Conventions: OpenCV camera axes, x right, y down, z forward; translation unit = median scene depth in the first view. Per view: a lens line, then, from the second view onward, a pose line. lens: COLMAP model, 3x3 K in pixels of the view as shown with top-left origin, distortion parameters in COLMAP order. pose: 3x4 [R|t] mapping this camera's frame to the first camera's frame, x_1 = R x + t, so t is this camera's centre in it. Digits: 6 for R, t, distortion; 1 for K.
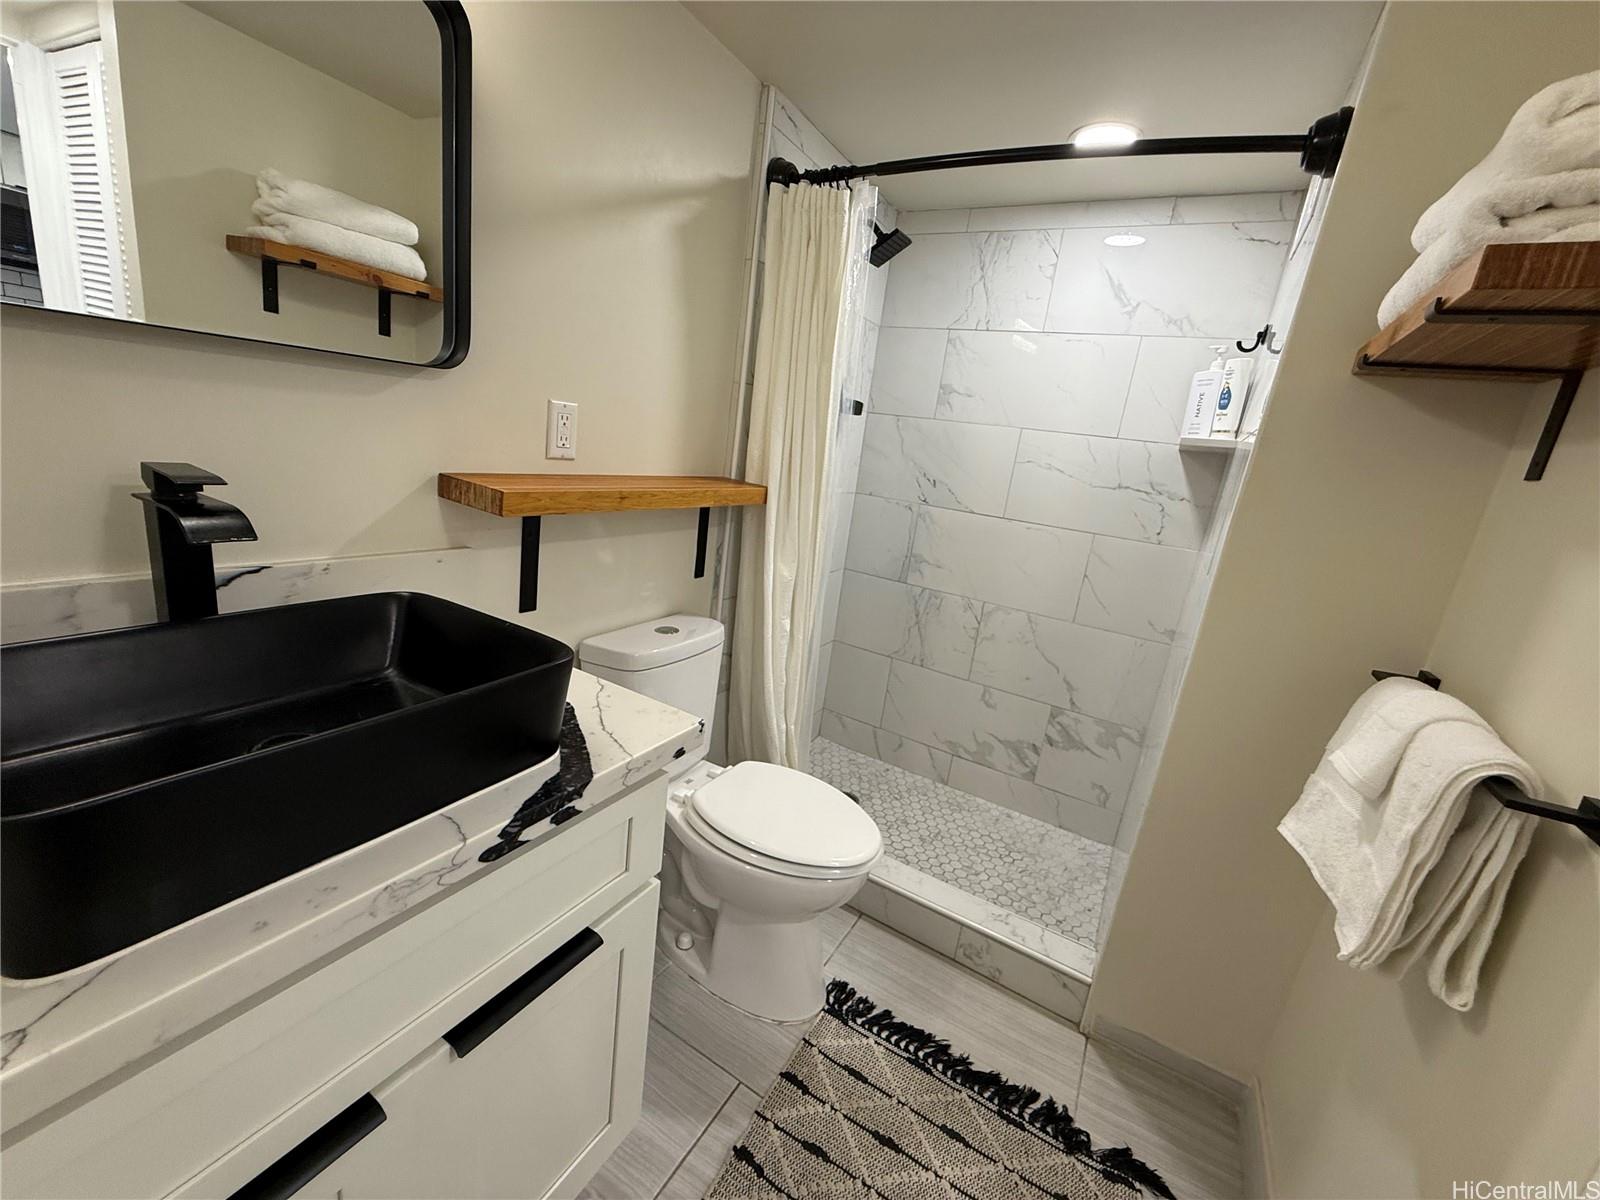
lens RADIAL K [[640.4, 0, 794.5], [0, 640.4, 602.9], [0, 0, 1]] dist [-0.001985, 0.000120]
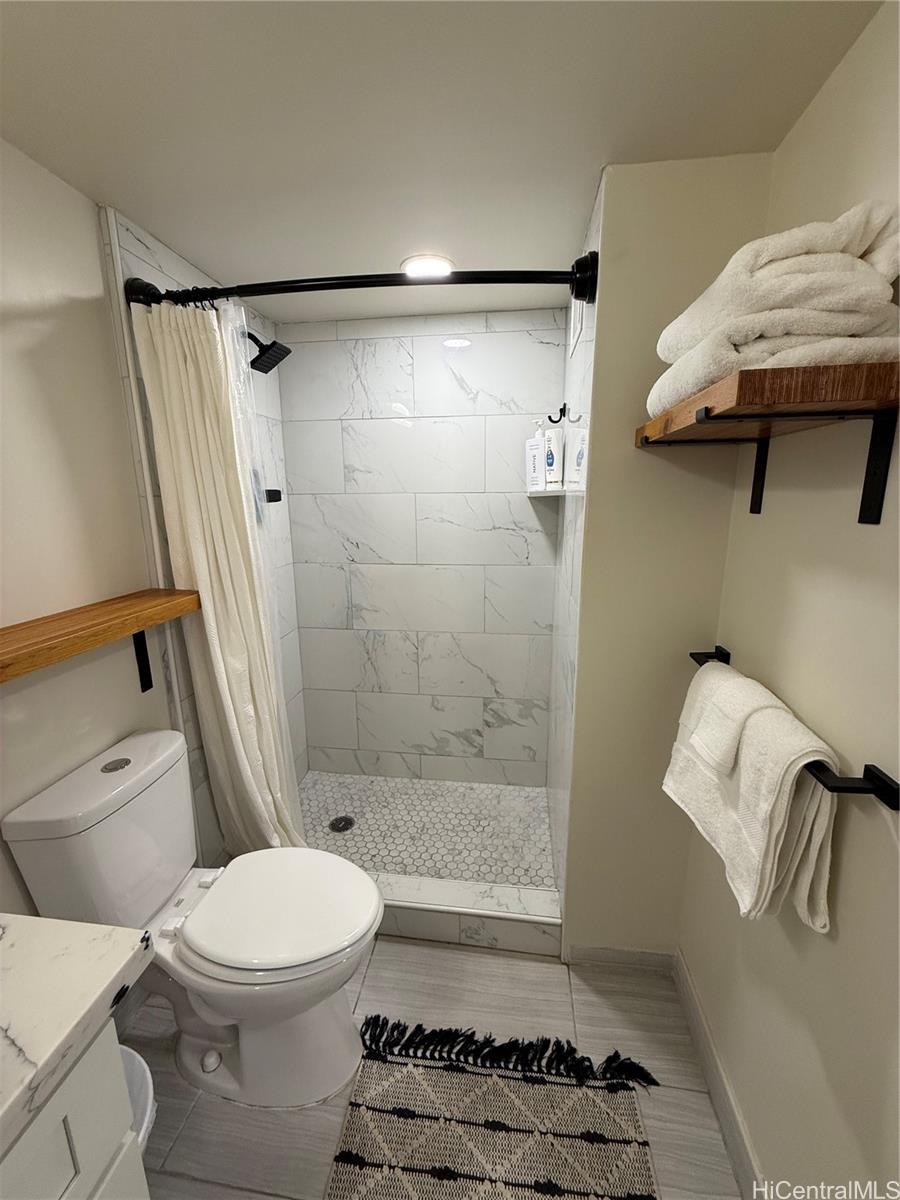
lens RADIAL K [[480.3, 0, 450.0], [0, 480.3, 600.0], [0, 0, 1]] dist [-0.001985, 0.000120]
pose [[0.912914, -0.213208, 0.348037, 0.060205], [0.216832, 0.975778, 0.029004, -0.110427], [-0.345791, 0.048987, 0.937032, 0.137895]]
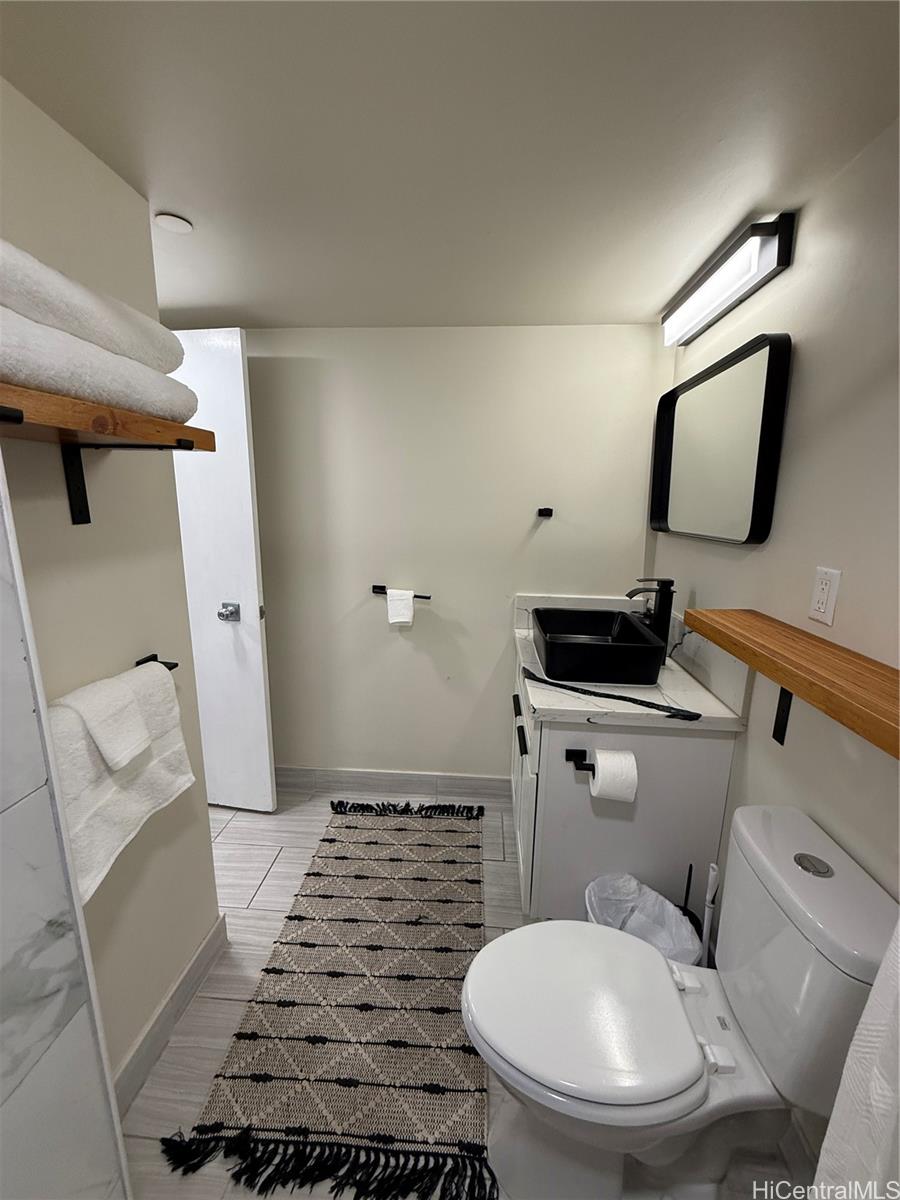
lens RADIAL K [[478.8, 0, 450.0], [0, 478.8, 600.0], [0, 0, 1]] dist [-0.001893, 0.000411]
pose [[-0.889398, -0.044834, -0.454930, 0.434406], [-0.233955, 0.899614, 0.368728, -0.334084], [0.392730, 0.434378, -0.810604, 1.146313]]
